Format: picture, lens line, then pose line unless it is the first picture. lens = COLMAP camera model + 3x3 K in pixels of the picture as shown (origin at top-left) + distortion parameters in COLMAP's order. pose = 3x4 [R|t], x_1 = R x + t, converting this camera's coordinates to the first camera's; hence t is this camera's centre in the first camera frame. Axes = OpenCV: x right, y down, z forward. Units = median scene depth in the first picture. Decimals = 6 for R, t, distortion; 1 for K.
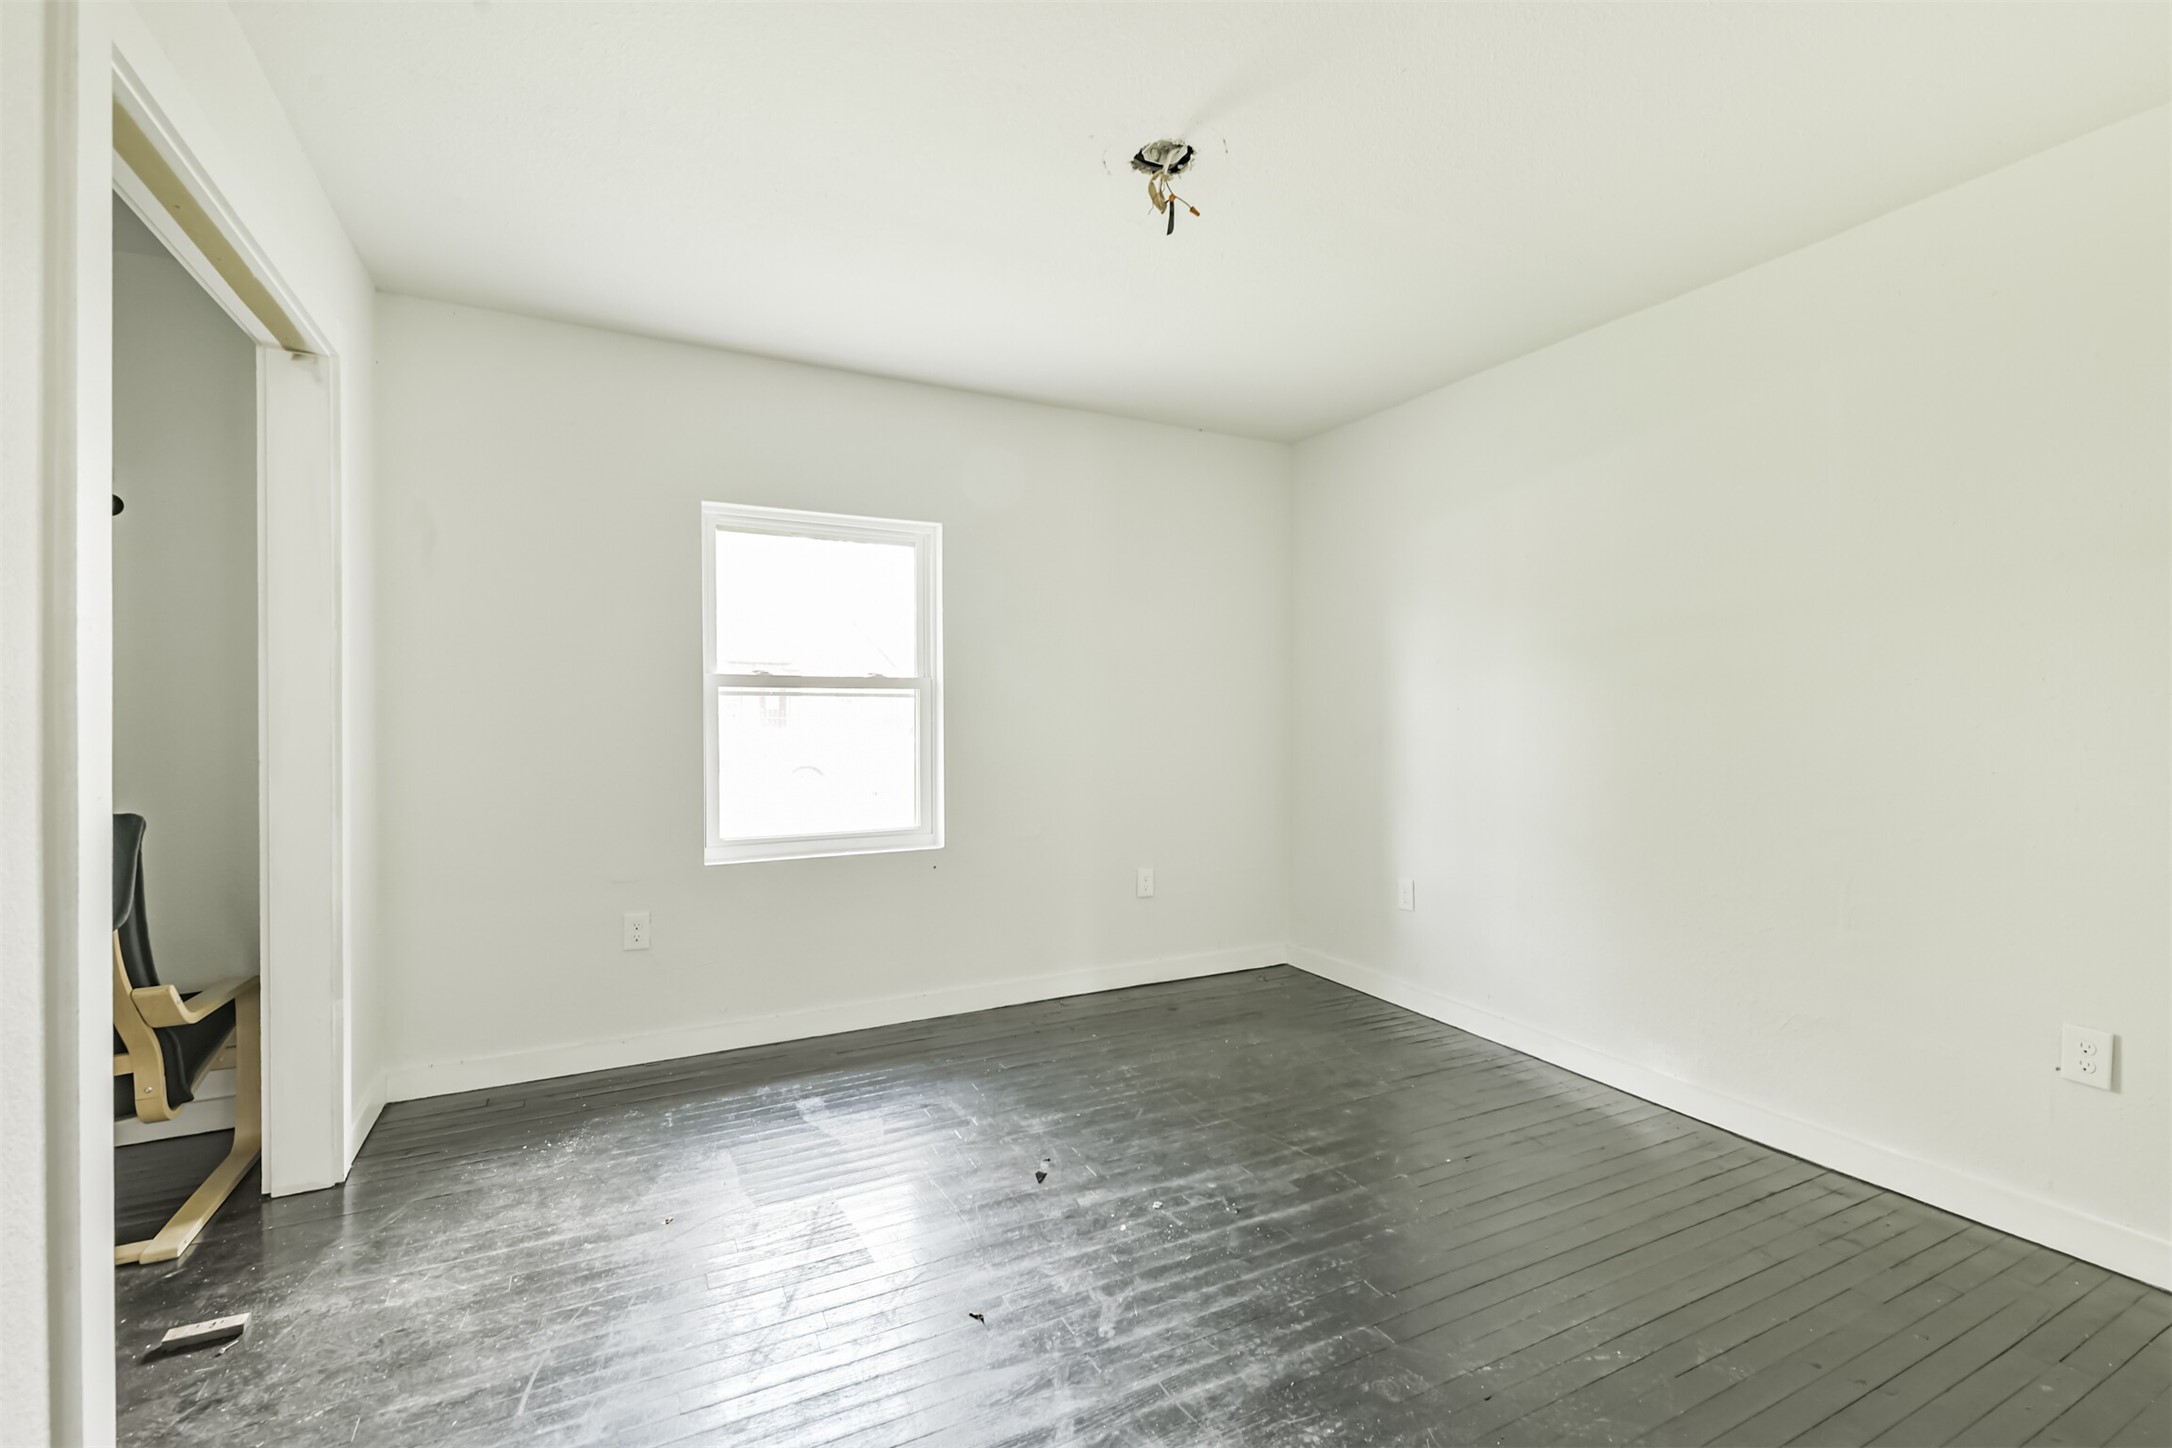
lens RADIAL K [[942.3, 0, 1083.1], [0, 942.3, 725.2], [0, 0, 1]] dist [0.009279, -0.008474]
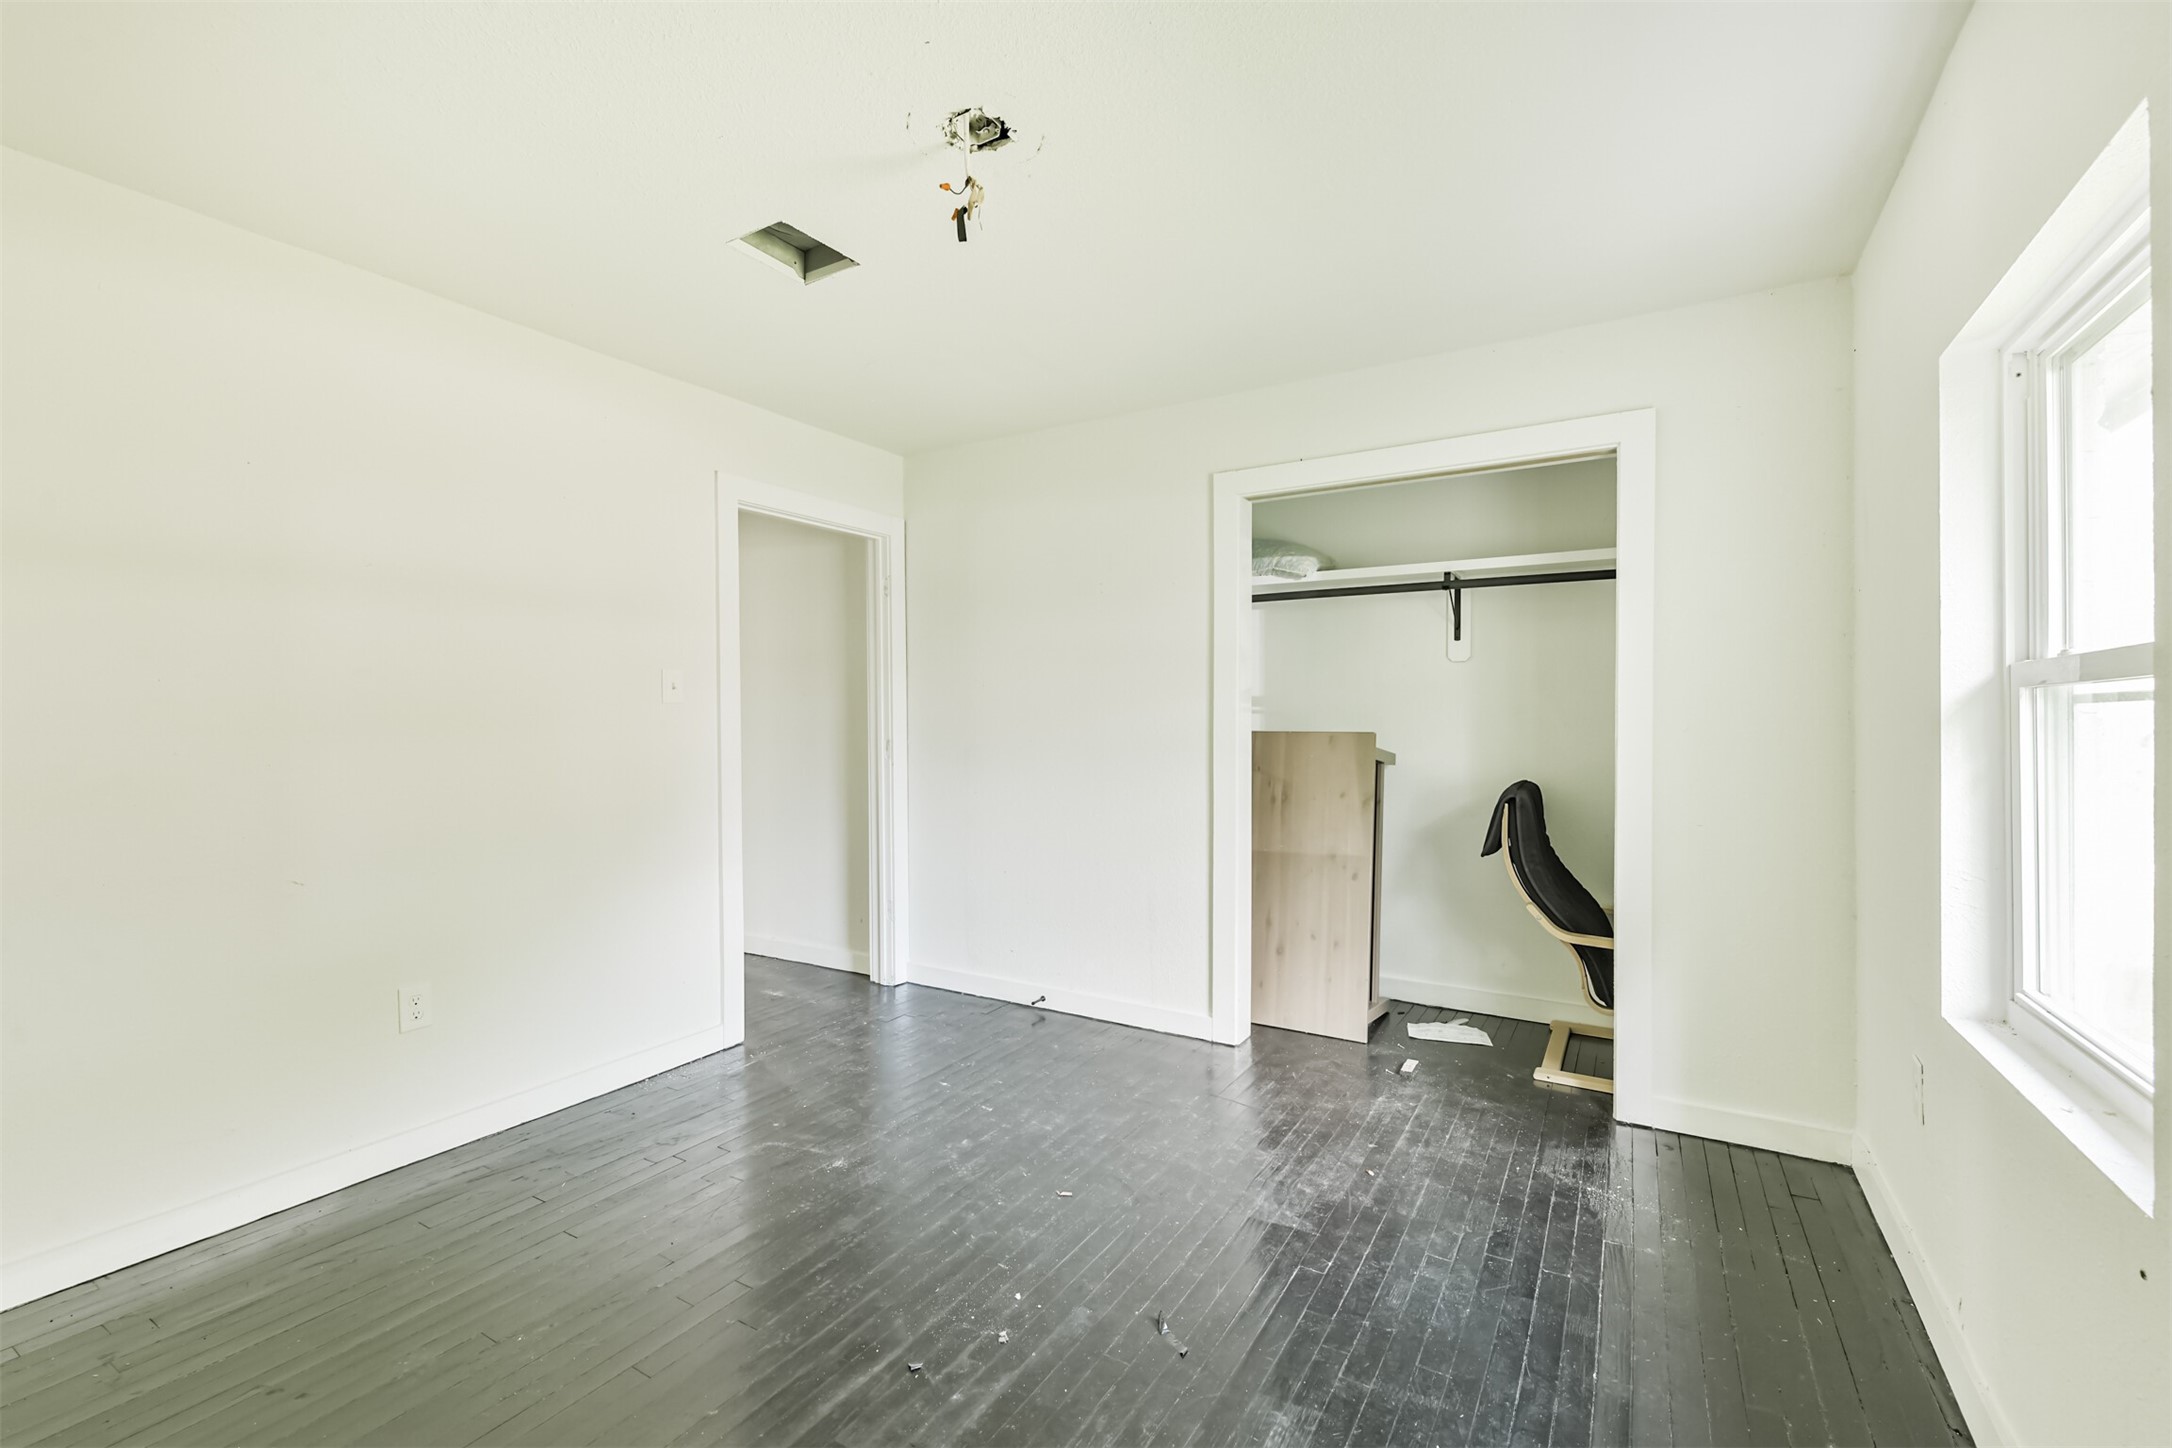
lens RADIAL K [[942.3, 0, 1094.5], [0, 942.3, 717.9], [0, 0, 1]] dist [0.009279, -0.008474]
pose [[-0.848605, 0.000348, -0.529027, 0.470908], [-0.002646, 0.999984, 0.004903, -0.042207], [0.529020, 0.005561, -0.848591, 1.829117]]
